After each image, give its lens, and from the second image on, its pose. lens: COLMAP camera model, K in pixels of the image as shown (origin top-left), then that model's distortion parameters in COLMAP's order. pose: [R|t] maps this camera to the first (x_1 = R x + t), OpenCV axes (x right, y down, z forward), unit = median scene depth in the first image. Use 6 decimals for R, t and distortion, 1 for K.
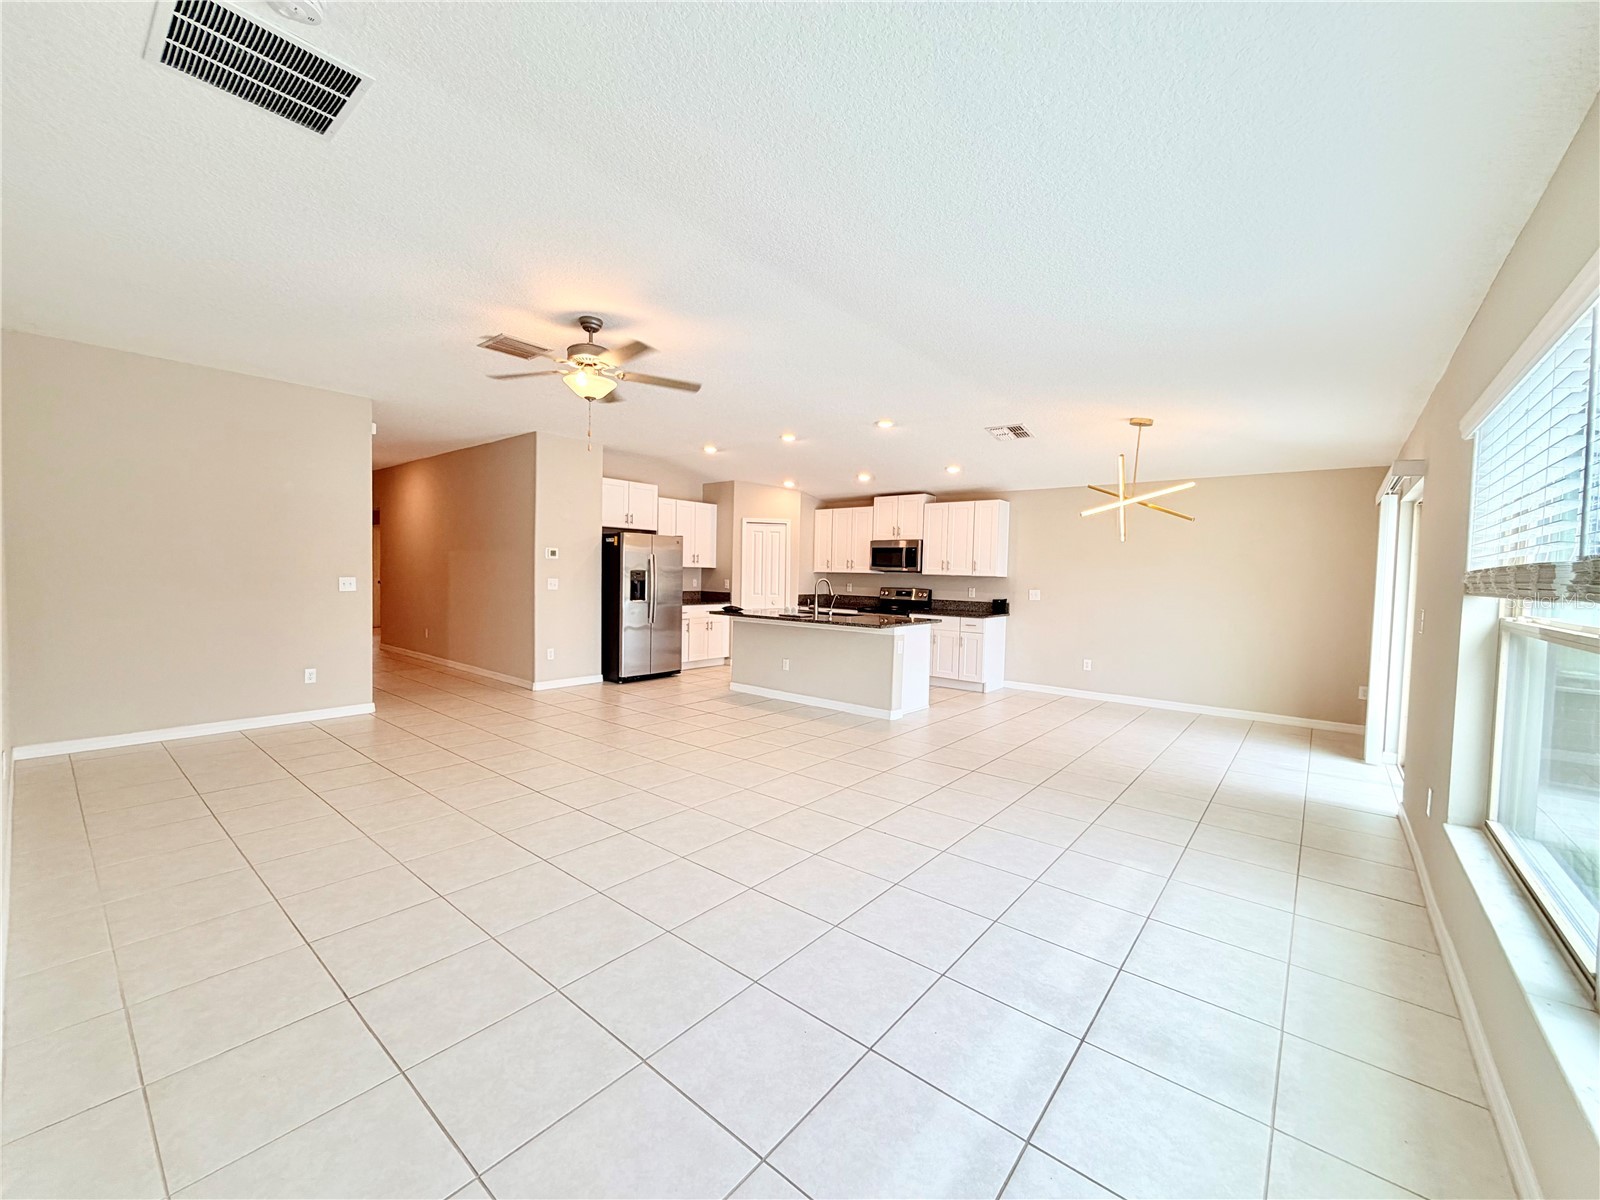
lens RADIAL K [[637.0, 0, 789.9], [0, 637.0, 597.3], [0, 0, 1]] dist [-0.001150, -0.000937]
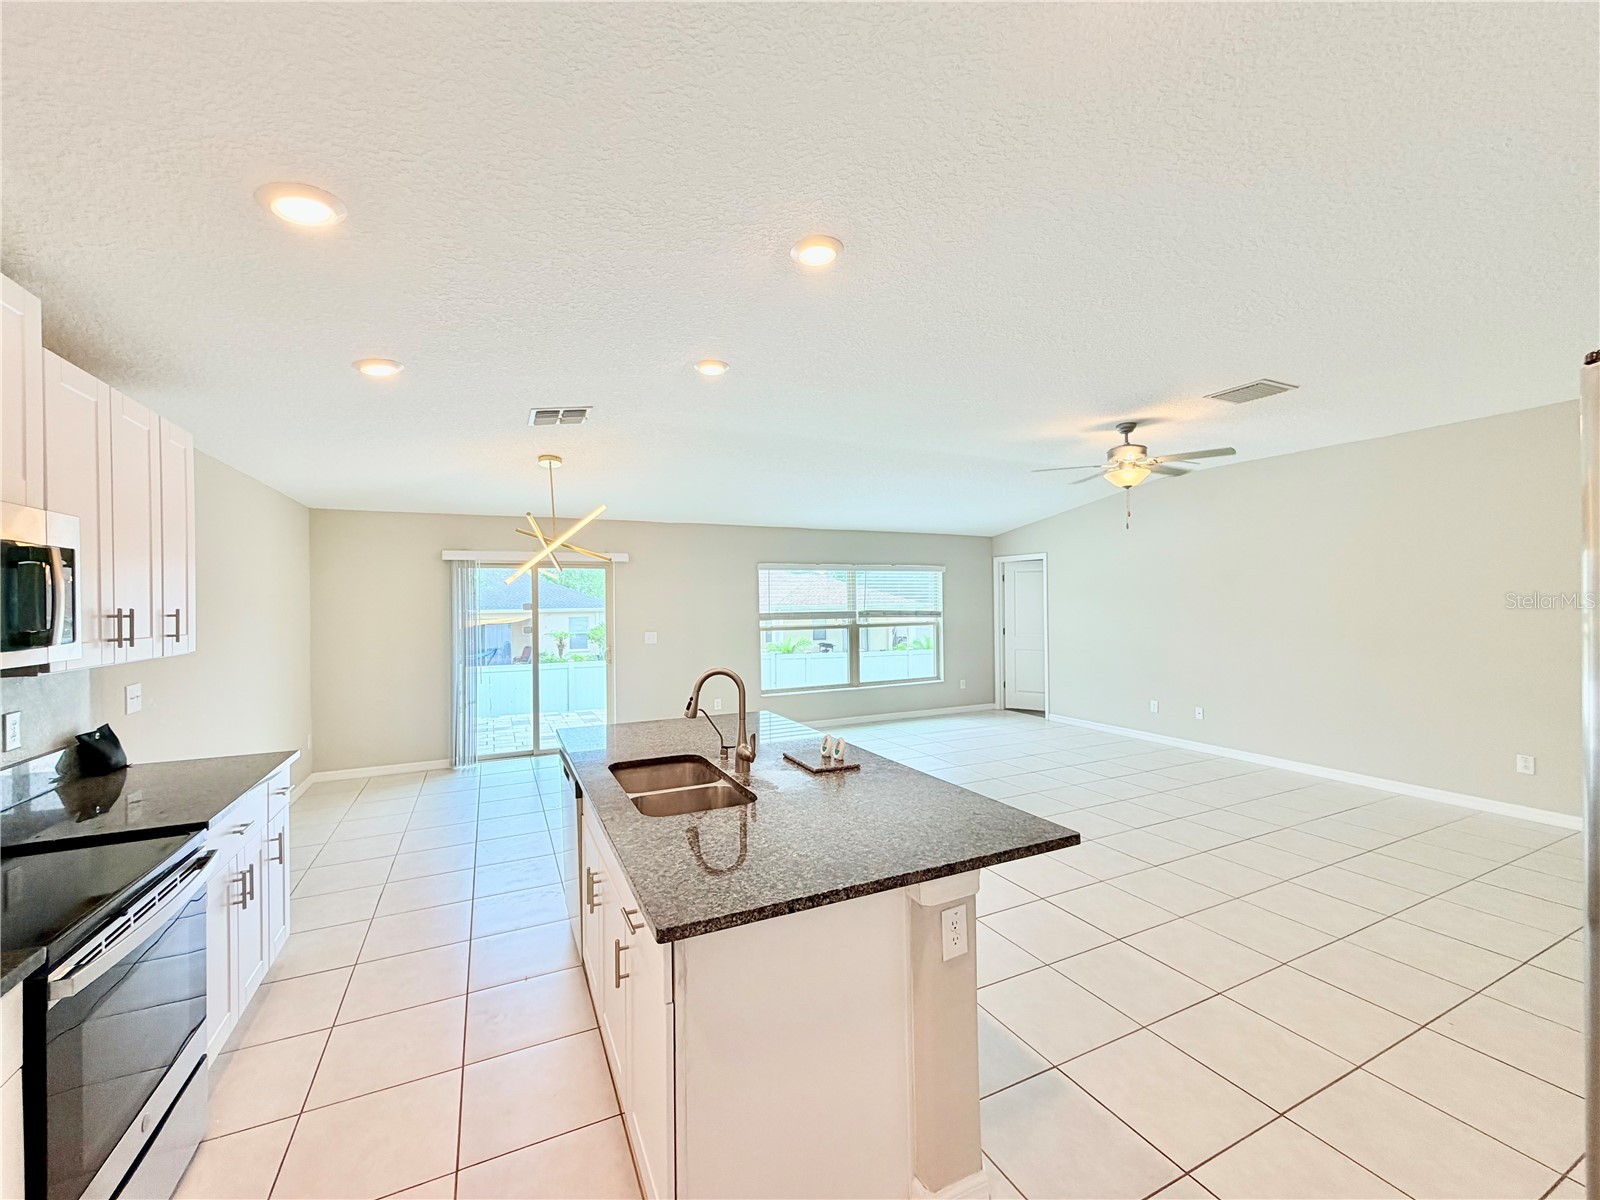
lens RADIAL K [[637.0, 0, 793.7], [0, 637.0, 599.6], [0, 0, 1]] dist [-0.001150, -0.000937]
pose [[-0.906321, -0.011215, 0.422442, -0.111799], [0.007291, 0.999084, 0.042167, -0.068298], [-0.422528, 0.041297, -0.905409, 1.071828]]
